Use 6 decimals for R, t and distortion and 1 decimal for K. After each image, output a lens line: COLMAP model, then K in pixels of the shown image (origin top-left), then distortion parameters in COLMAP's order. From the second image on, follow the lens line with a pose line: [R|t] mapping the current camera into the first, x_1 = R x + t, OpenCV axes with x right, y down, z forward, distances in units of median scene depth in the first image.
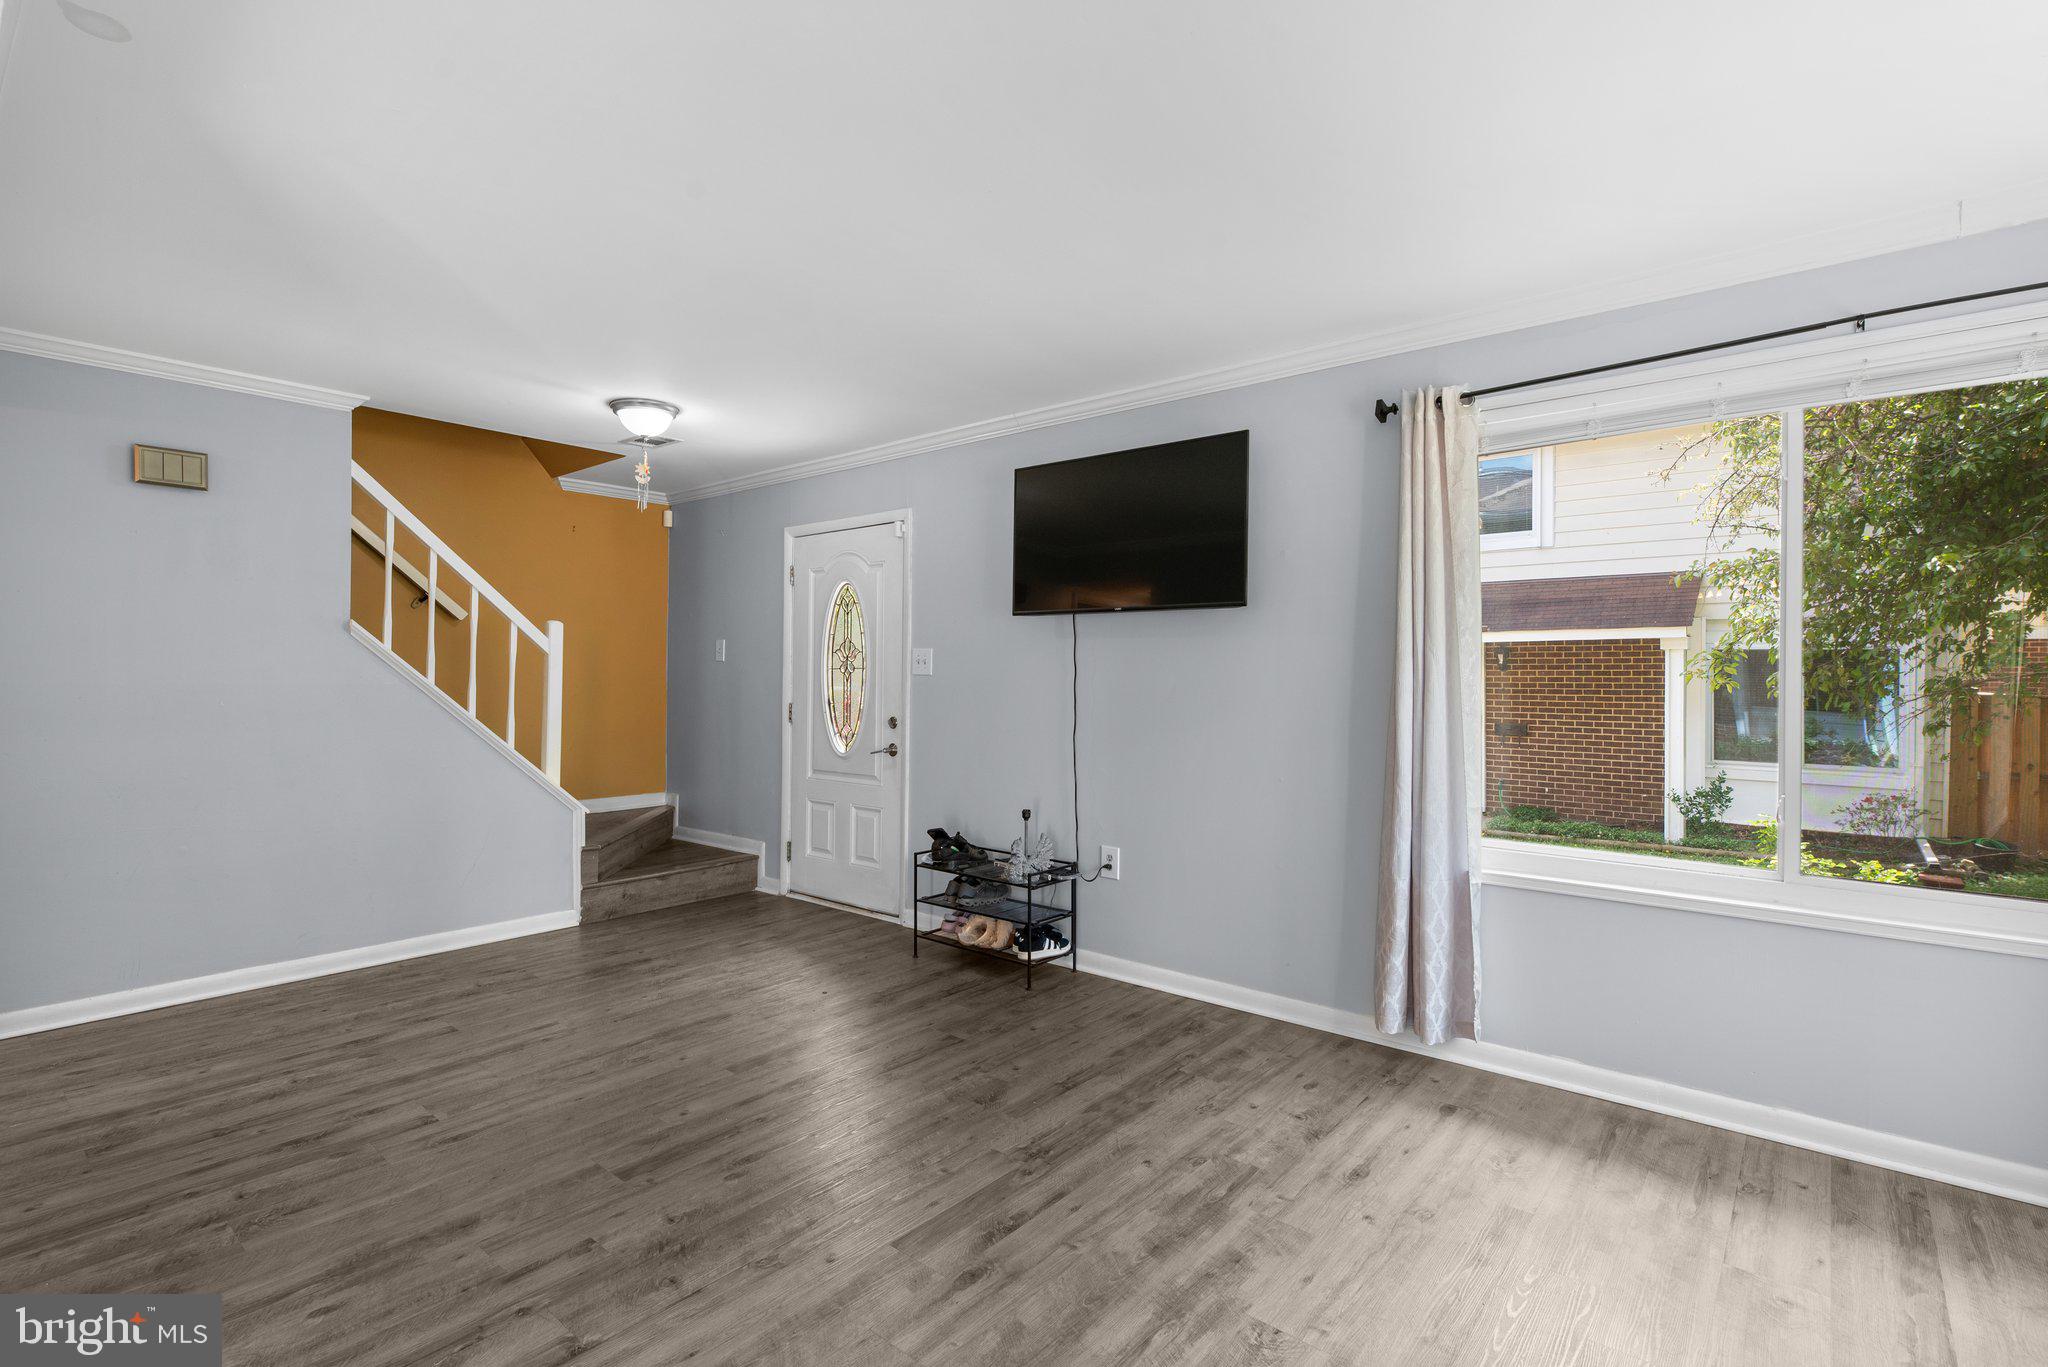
lens RADIAL K [[950.0, 0, 1024.0], [0, 950.0, 683.5], [0, 0, 1]] dist [0.000387, 0.000291]
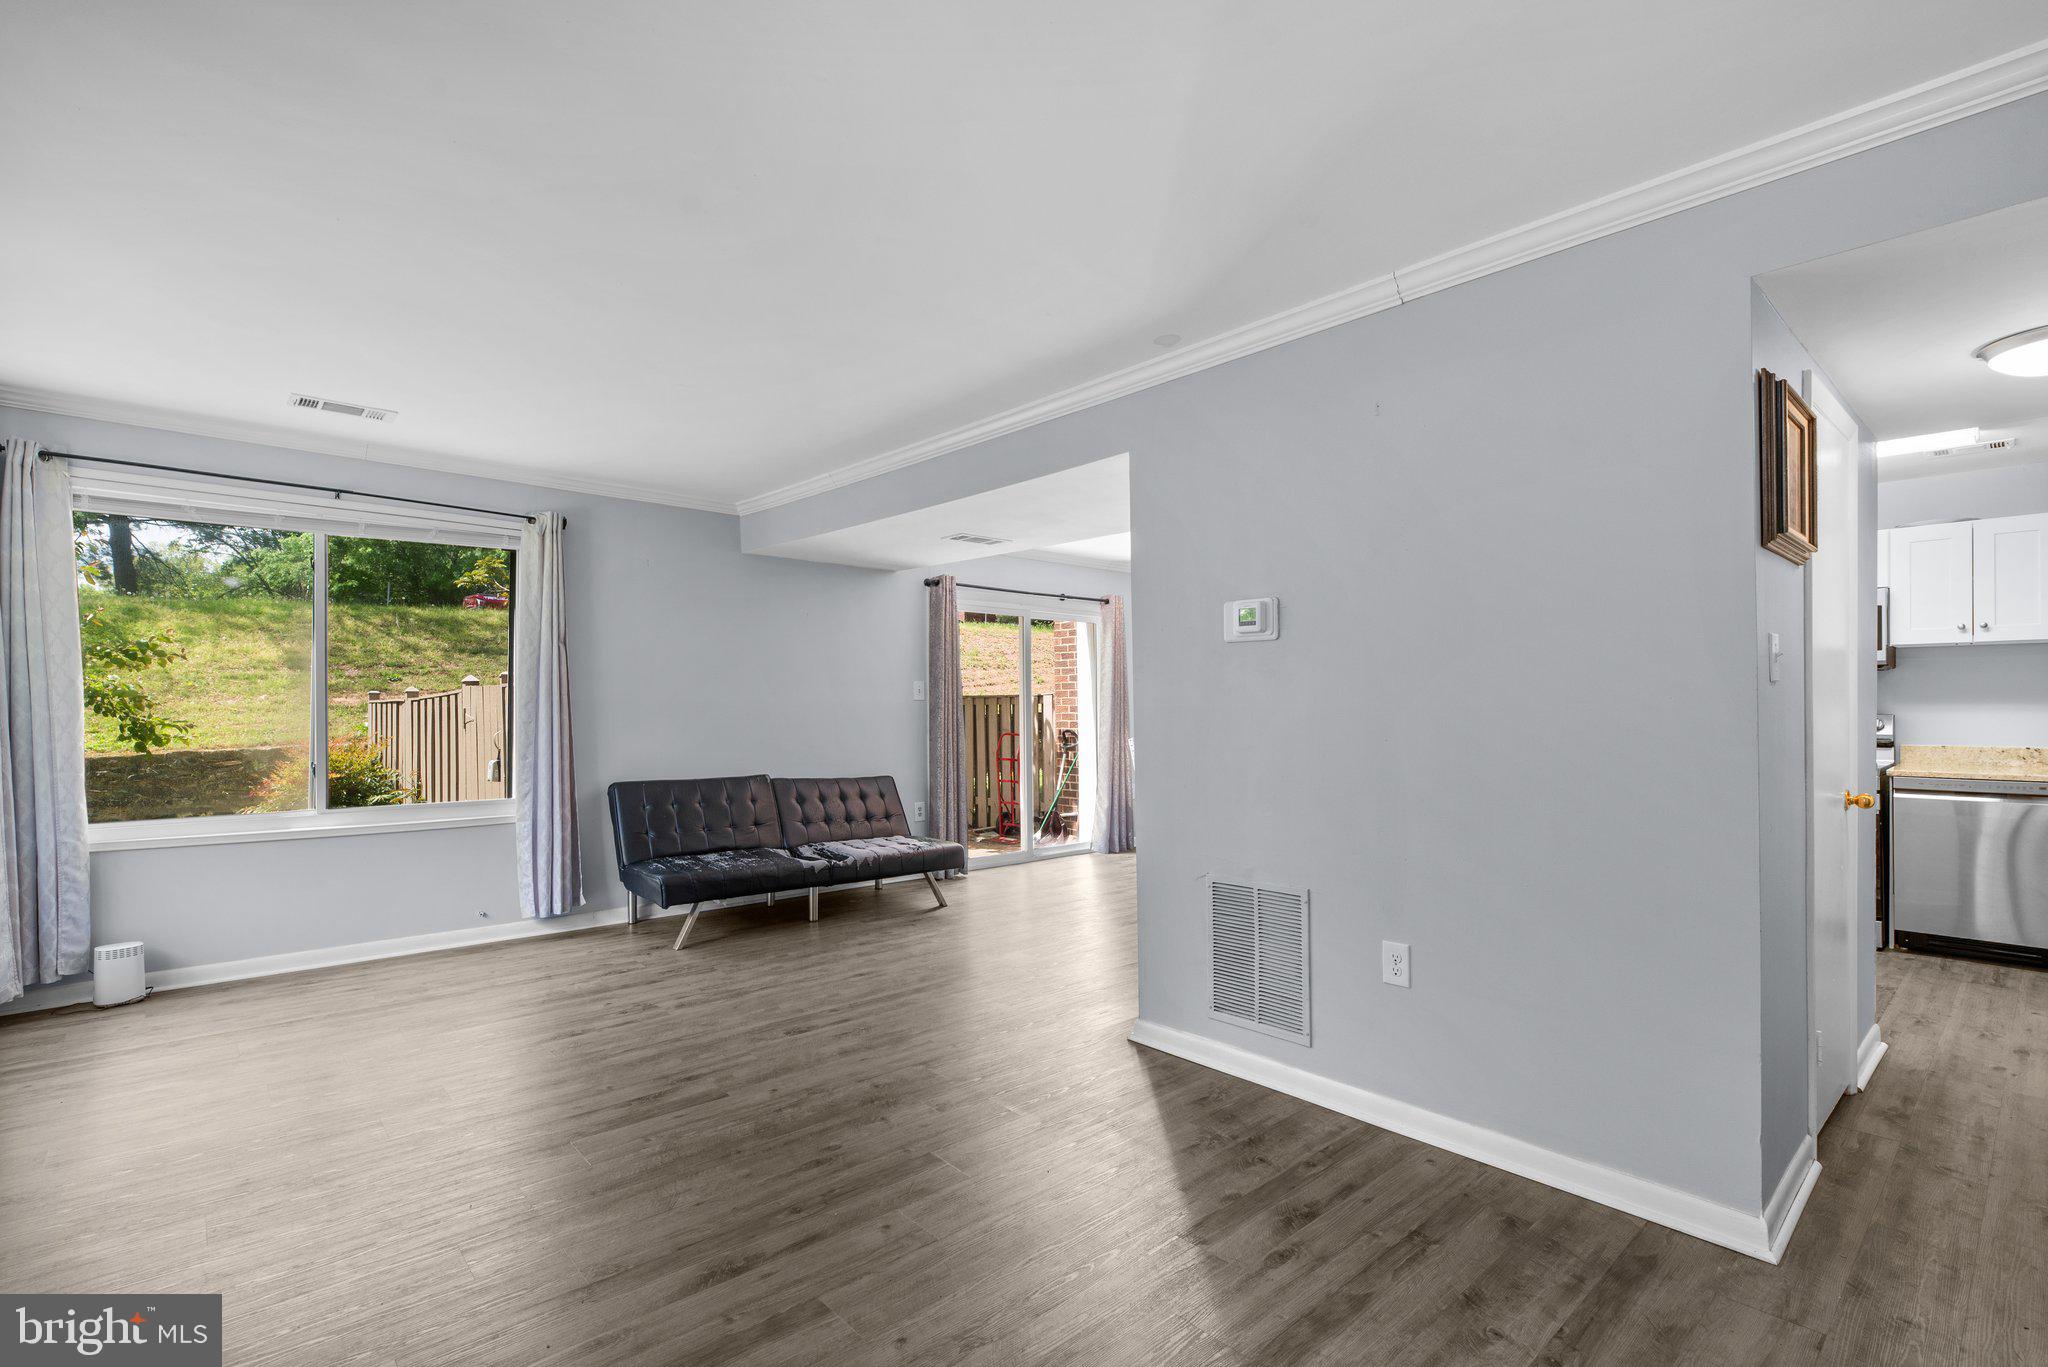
lens RADIAL K [[927.3, 0, 1021.7], [0, 927.3, 715.6], [0, 0, 1]] dist [0.000673, -0.000003]
pose [[-0.990526, -0.003885, 0.137269, -0.529304], [-0.001775, 0.999878, 0.015490, 0.004092], [-0.137312, 0.015100, -0.990413, 1.605435]]
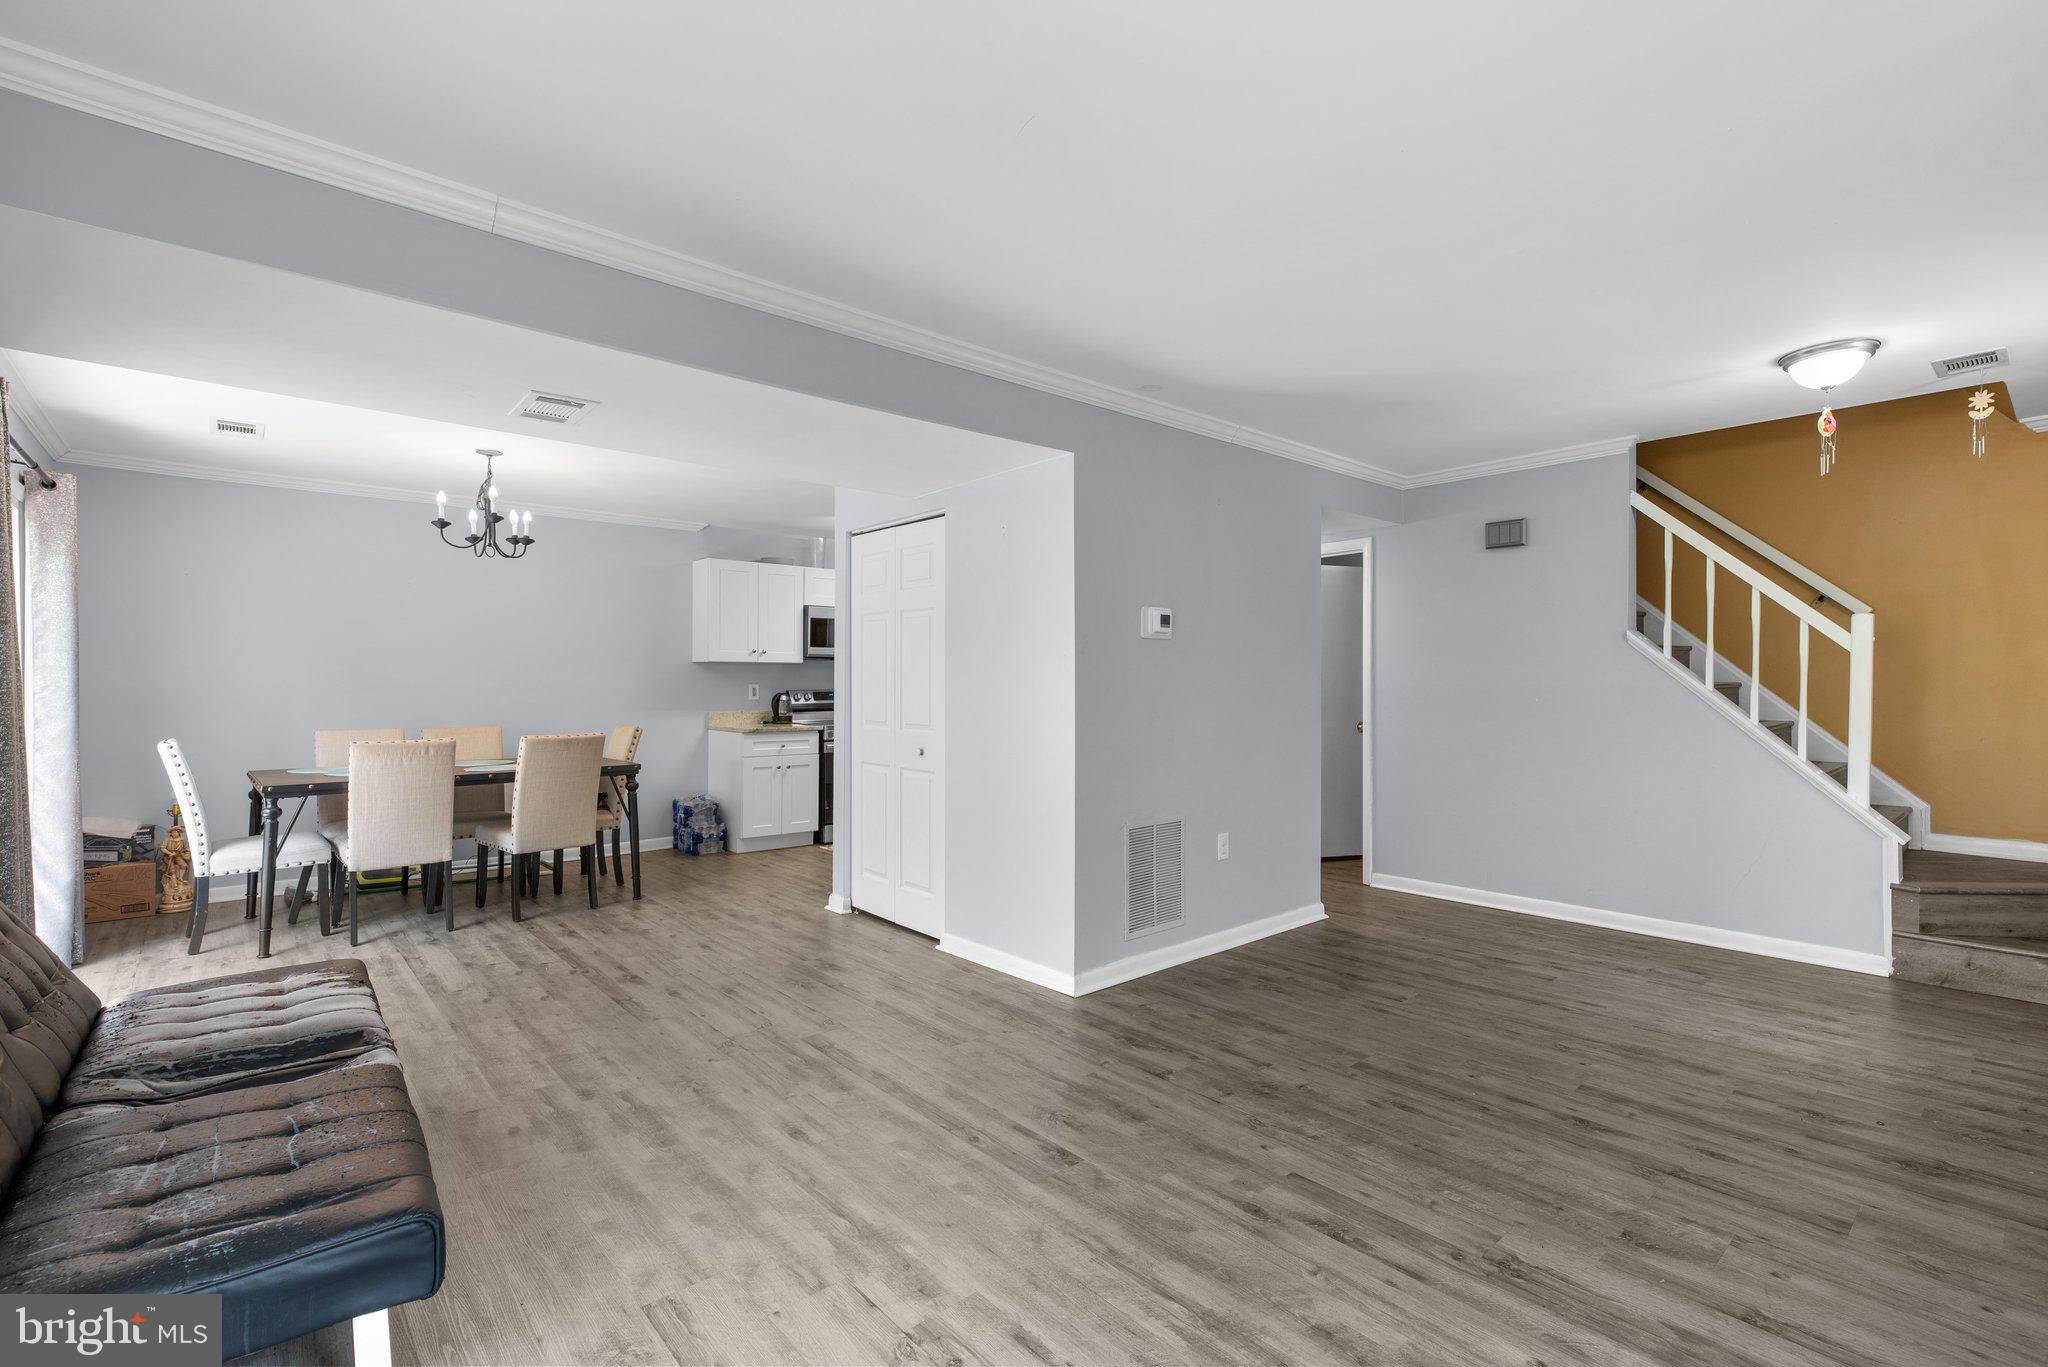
lens RADIAL K [[924.2, 0, 1024.0], [0, 924.2, 683.5], [0, 0, 1]] dist [0.000394, 0.000411]
pose [[-0.153927, -0.003775, -0.988075, 0.703294], [-0.005315, 0.999981, -0.002992, 0.007374], [0.988068, 0.004791, -0.153945, 0.595544]]
